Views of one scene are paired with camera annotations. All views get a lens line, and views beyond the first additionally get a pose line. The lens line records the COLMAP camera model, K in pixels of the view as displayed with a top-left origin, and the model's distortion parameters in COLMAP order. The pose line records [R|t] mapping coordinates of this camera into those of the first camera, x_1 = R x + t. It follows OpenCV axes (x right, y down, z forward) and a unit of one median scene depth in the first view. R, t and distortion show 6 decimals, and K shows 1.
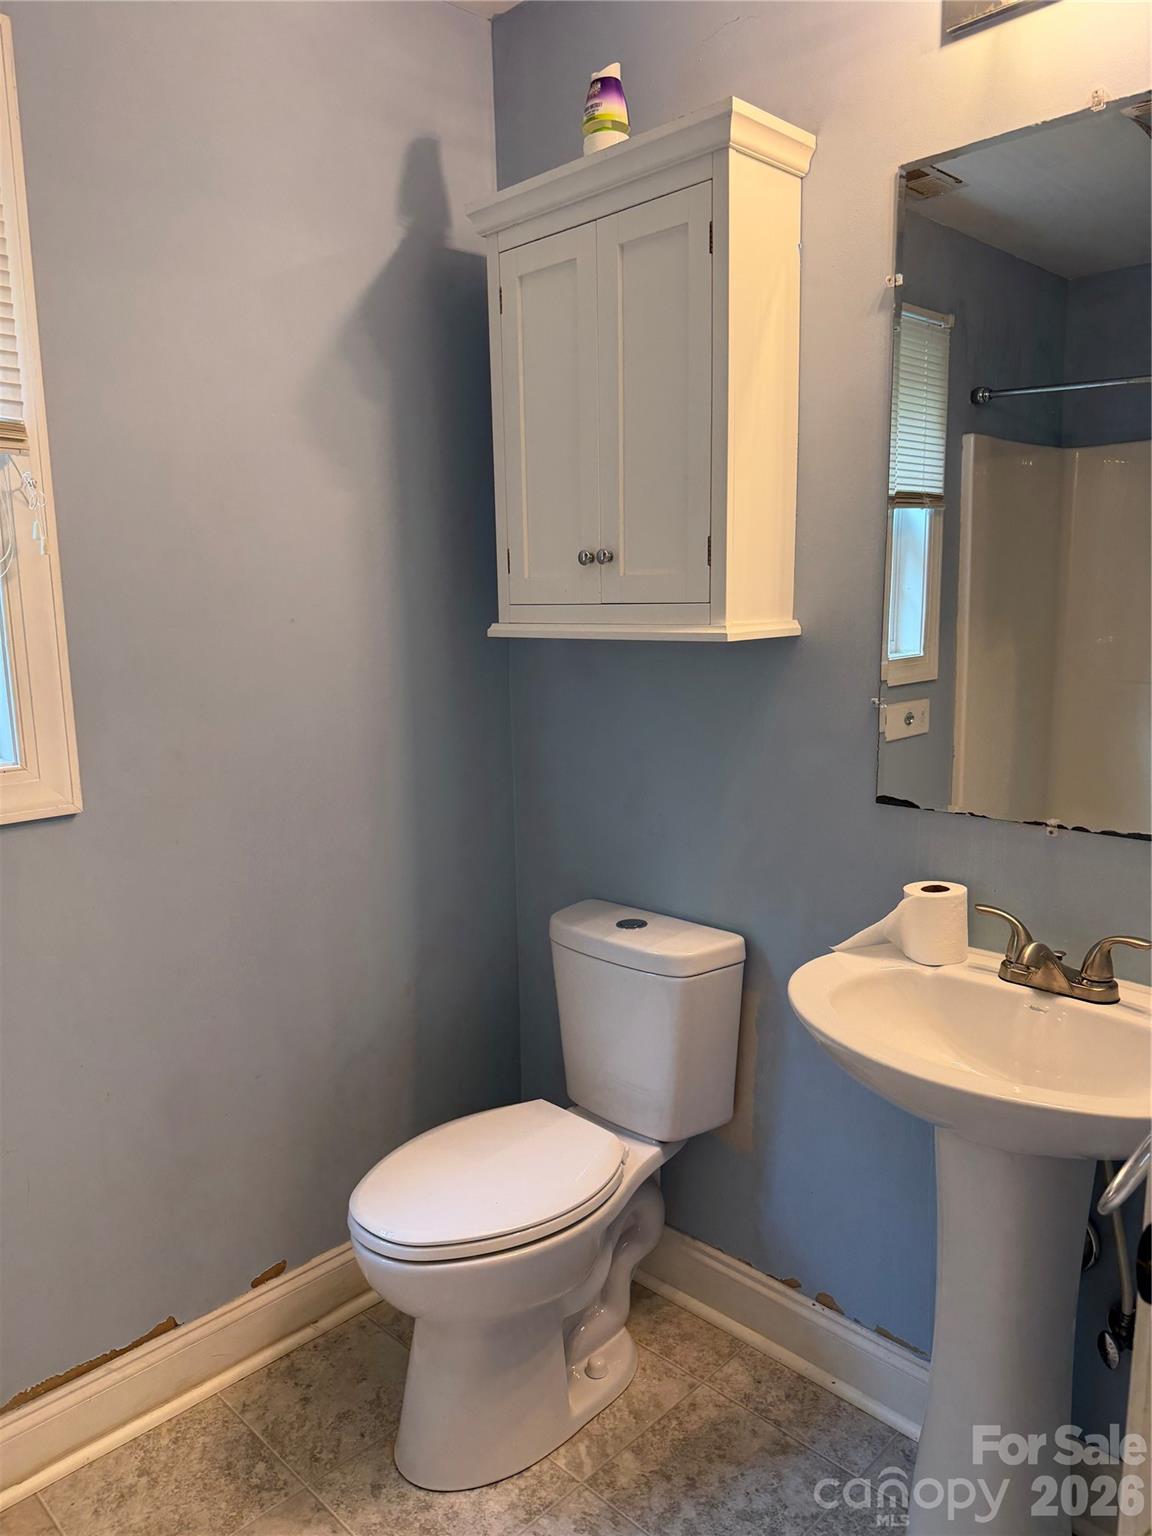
lens RADIAL K [[1086.8, 0, 568.4], [0, 1086.8, 769.8], [0, 0, 1]] dist [0.091442, -0.109540]
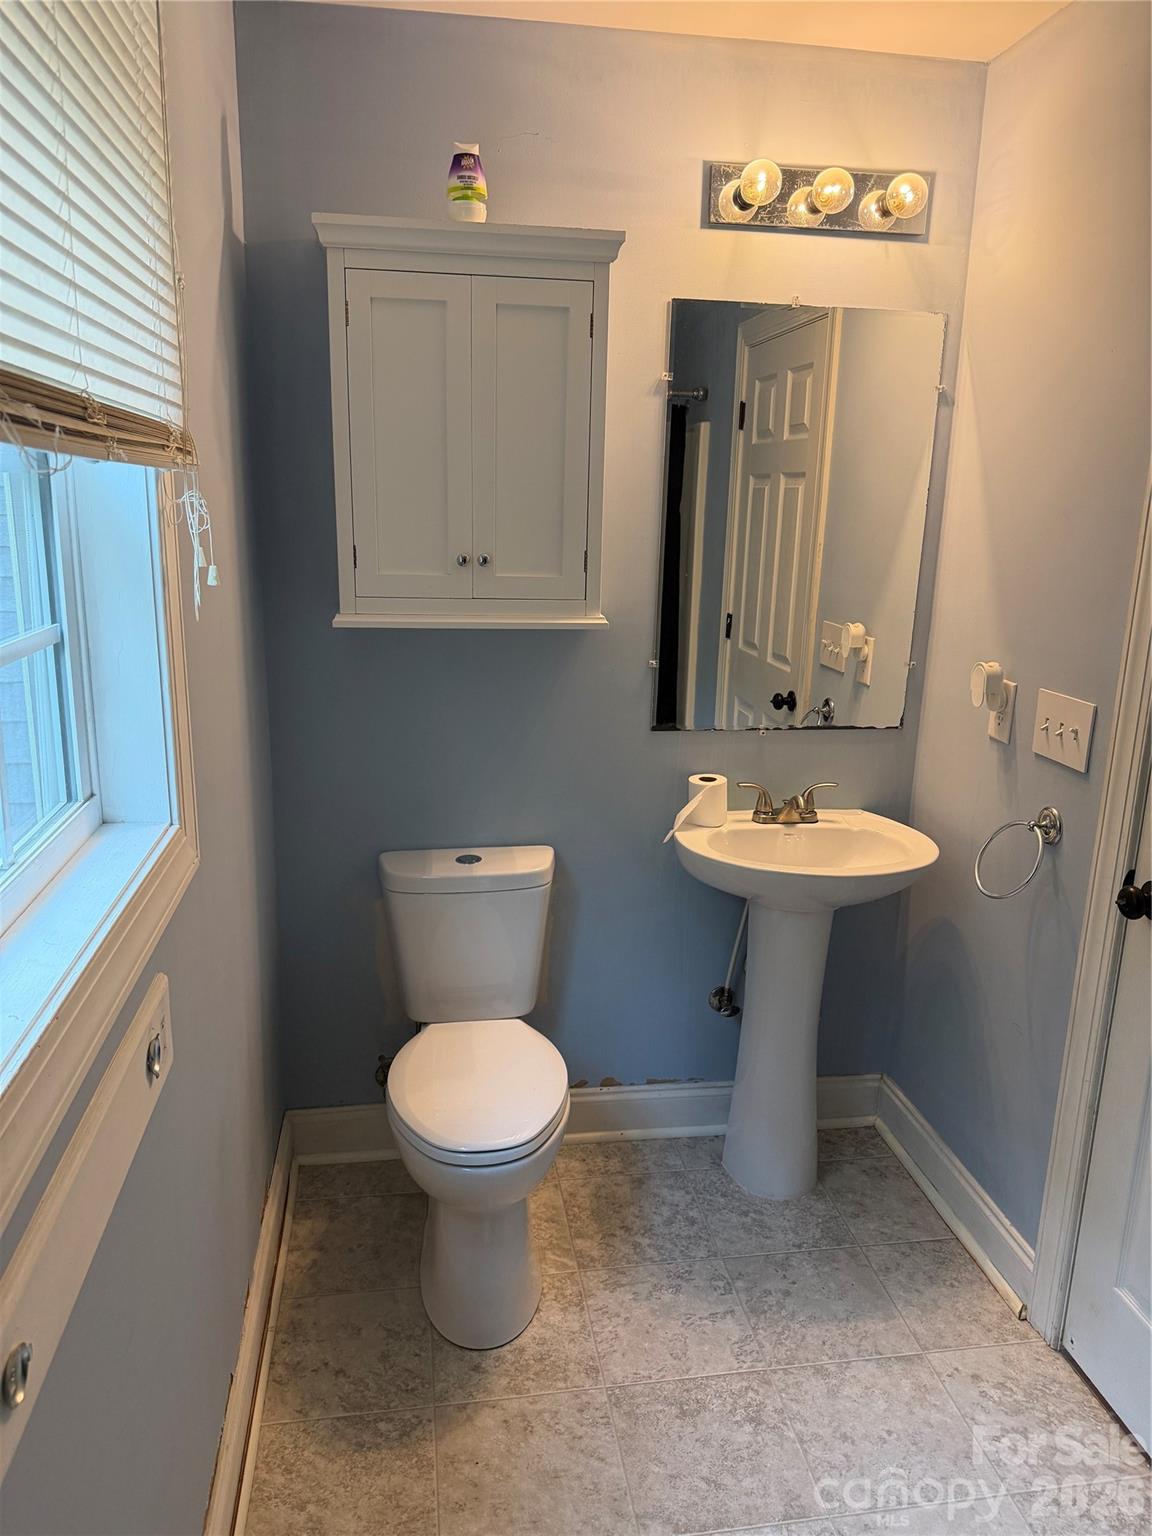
lens RADIAL K [[1086.8, 0, 576.9], [0, 1086.8, 756.4], [0, 0, 1]] dist [0.091442, -0.109540]
pose [[0.586793, -0.155712, 0.794624, -0.932486], [0.100855, 0.987749, 0.119080, -0.117907], [-0.803431, 0.010267, 0.595309, 0.211307]]
